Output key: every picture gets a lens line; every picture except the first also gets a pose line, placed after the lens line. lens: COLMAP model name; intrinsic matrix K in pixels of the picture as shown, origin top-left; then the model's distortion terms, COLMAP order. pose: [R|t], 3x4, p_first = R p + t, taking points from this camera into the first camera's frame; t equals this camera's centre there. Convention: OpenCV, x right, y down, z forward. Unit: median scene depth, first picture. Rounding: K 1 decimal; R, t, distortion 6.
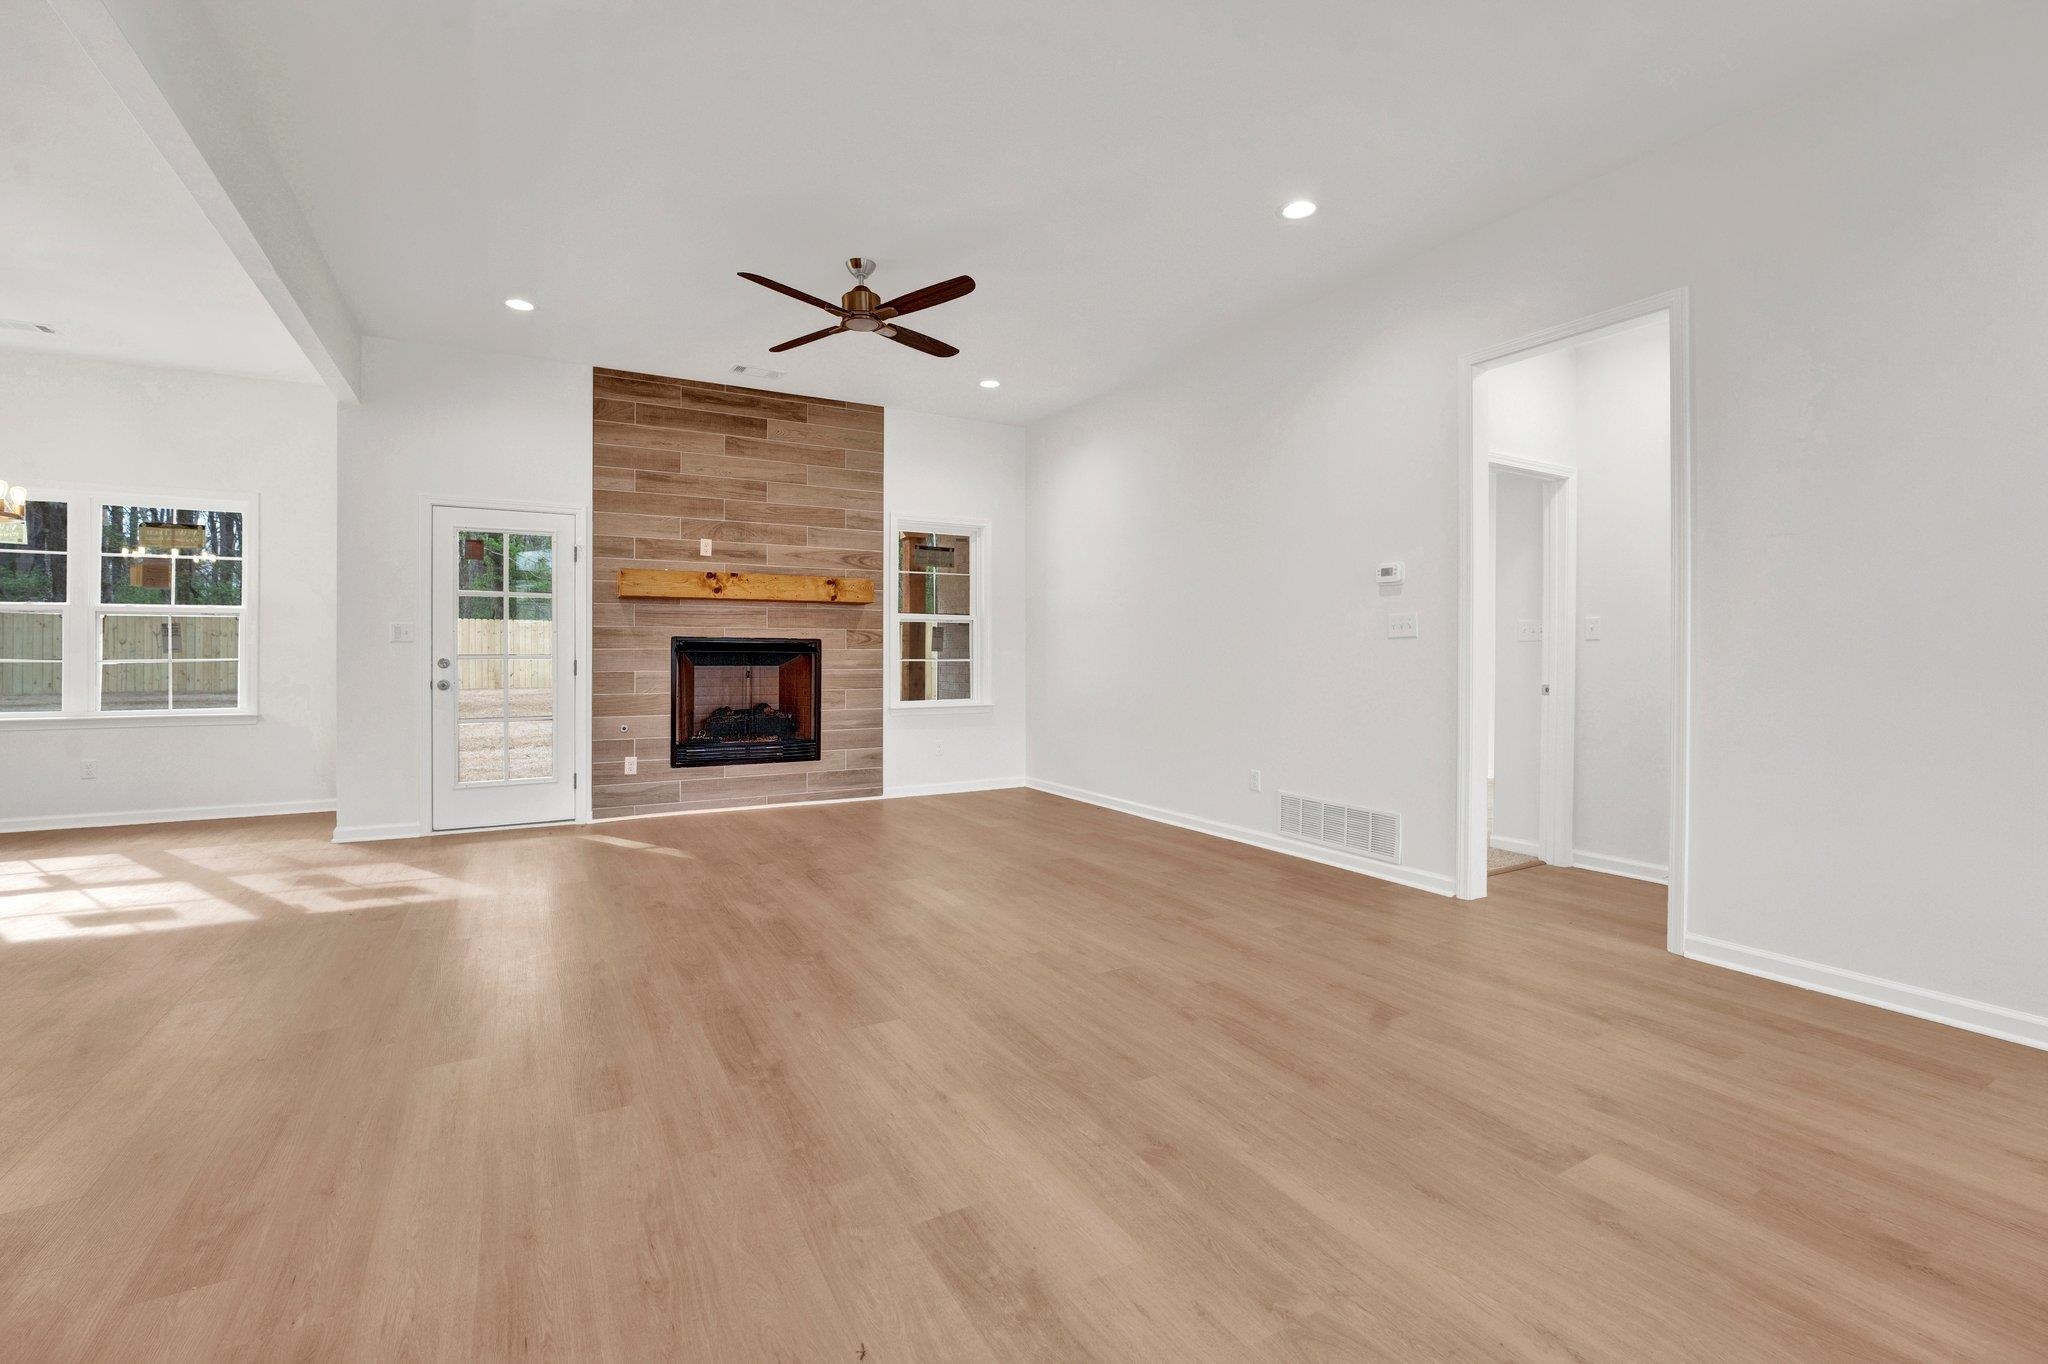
lens RADIAL K [[874.1, 0, 1003.3], [0, 874.1, 652.1], [0, 0, 1]] dist [-0.025676, 0.003671]
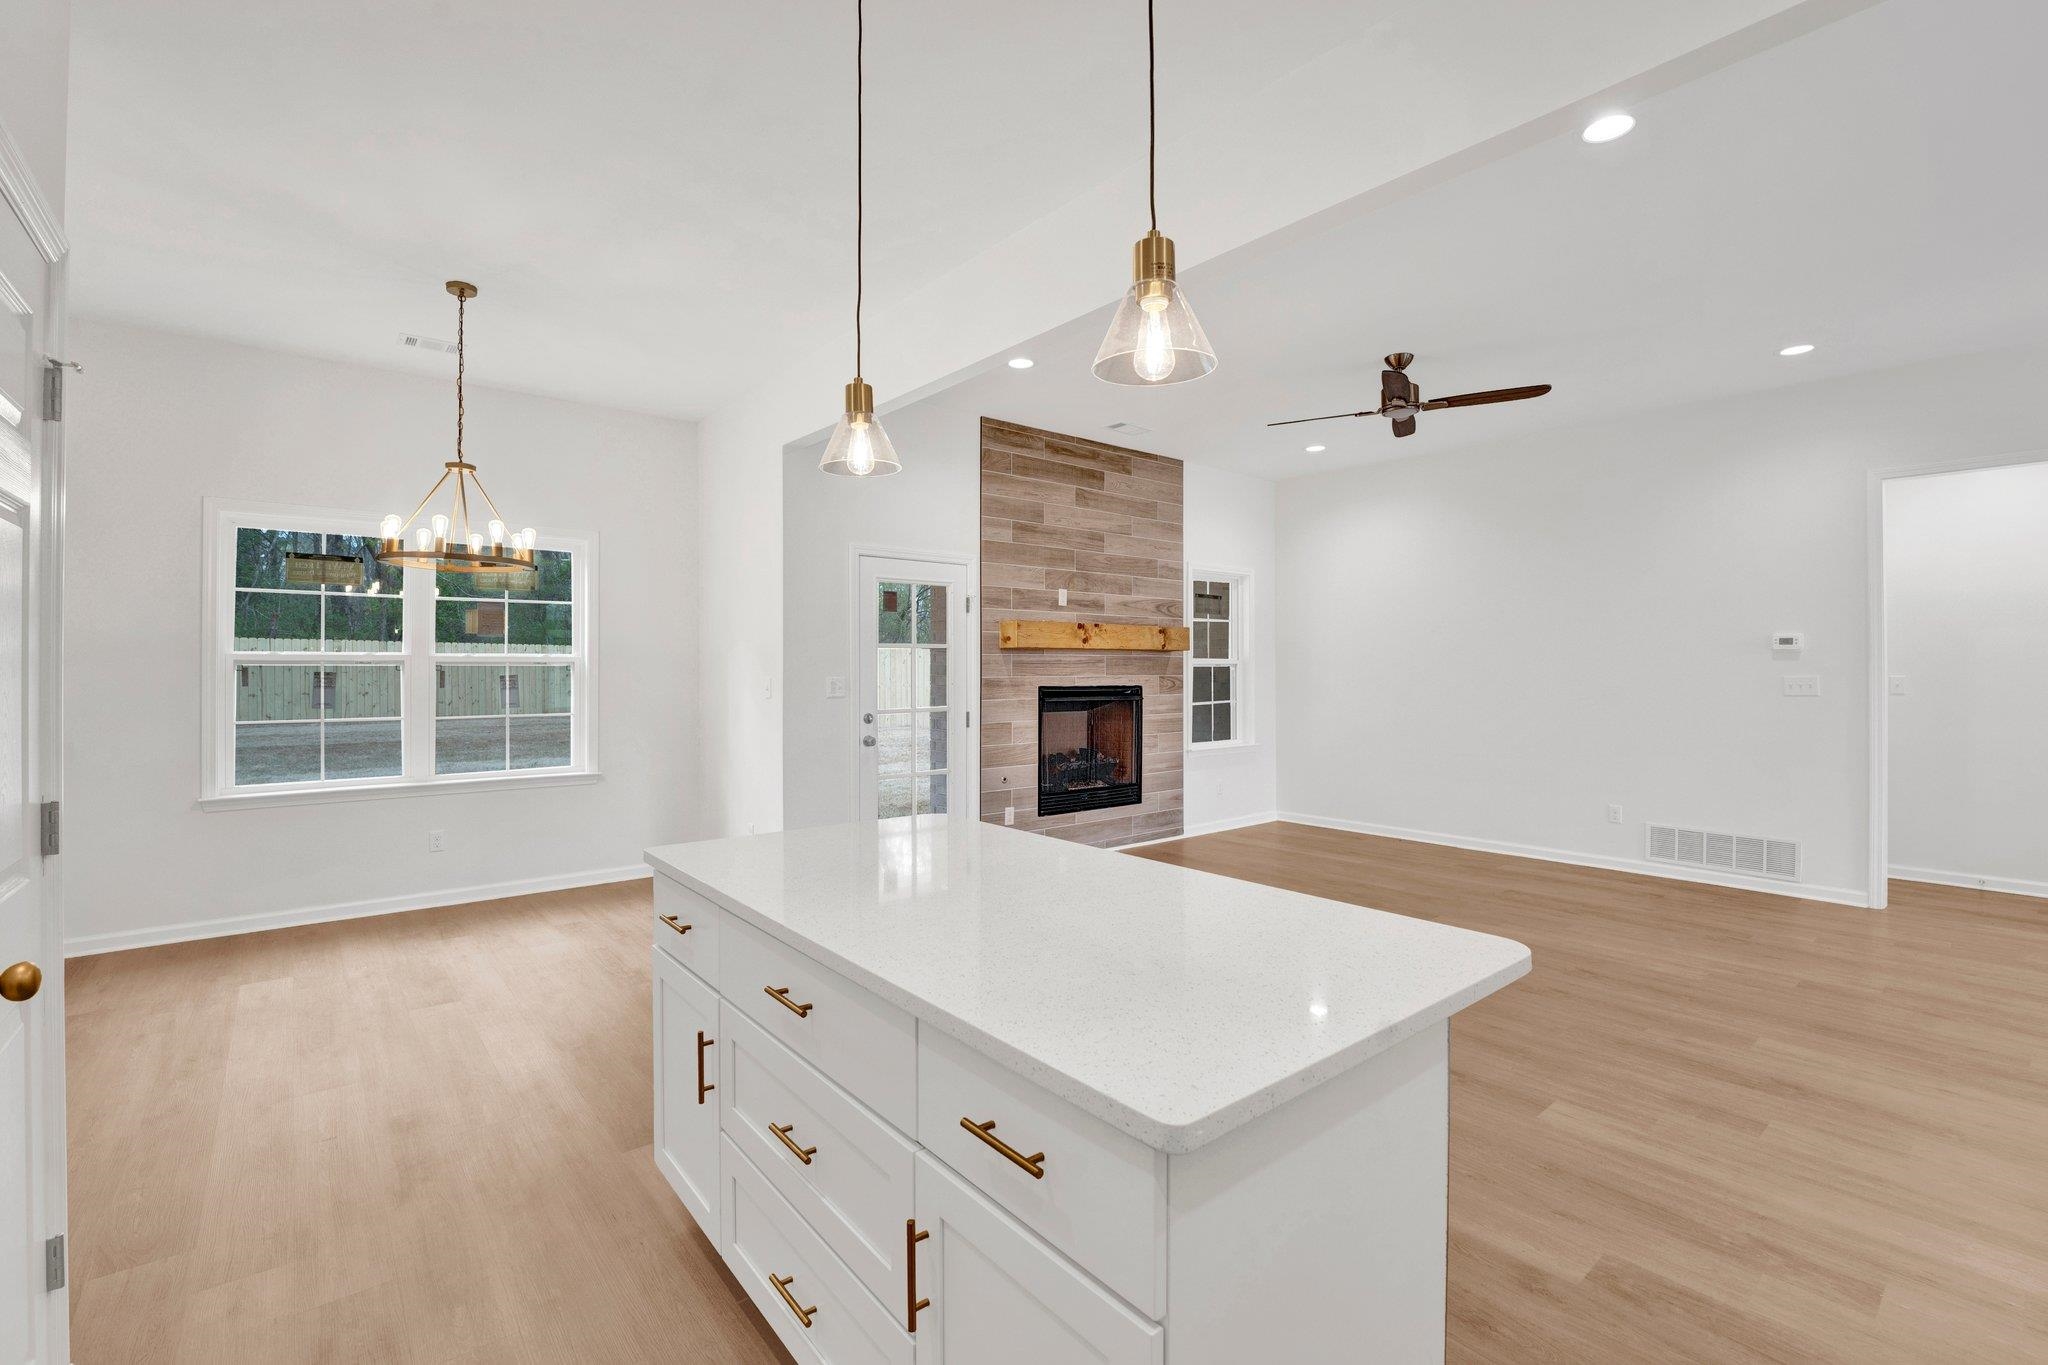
lens RADIAL K [[874.1, 0, 1043.3], [0, 874.1, 676.8], [0, 0, 1]] dist [-0.025676, 0.003671]
pose [[0.984893, -0.001430, 0.173155, -0.559782], [0.000197, 0.999975, 0.007134, -0.036754], [-0.173161, -0.006992, 0.984869, 0.003480]]
